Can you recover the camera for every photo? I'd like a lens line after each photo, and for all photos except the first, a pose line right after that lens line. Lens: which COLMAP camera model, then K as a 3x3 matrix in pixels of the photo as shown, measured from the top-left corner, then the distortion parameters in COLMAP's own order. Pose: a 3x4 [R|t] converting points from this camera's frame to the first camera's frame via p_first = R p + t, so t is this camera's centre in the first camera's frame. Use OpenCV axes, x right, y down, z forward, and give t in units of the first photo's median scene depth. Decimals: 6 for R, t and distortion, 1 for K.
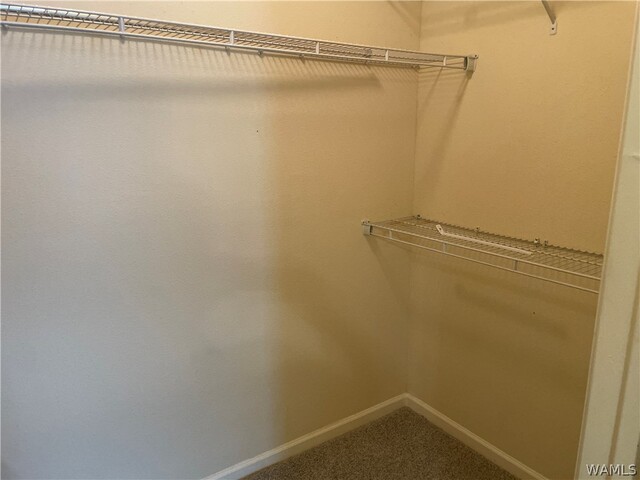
lens RADIAL K [[489.0, 0, 325.1], [0, 489.0, 237.9], [0, 0, 1]] dist [0.078005, -0.091988]
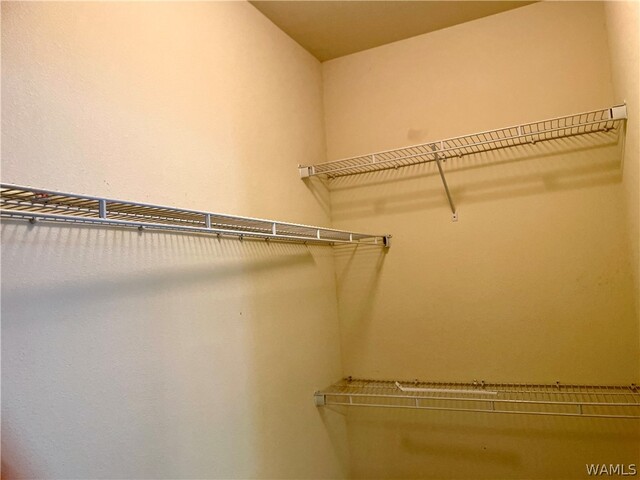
lens RADIAL K [[489.0, 0, 322.8], [0, 489.0, 239.3], [0, 0, 1]] dist [0.078005, -0.091988]
pose [[0.861374, -0.024499, 0.507381, -0.462307], [0.181741, 0.947583, -0.262785, -0.069985], [-0.474348, 0.318568, 0.820676, 0.084252]]
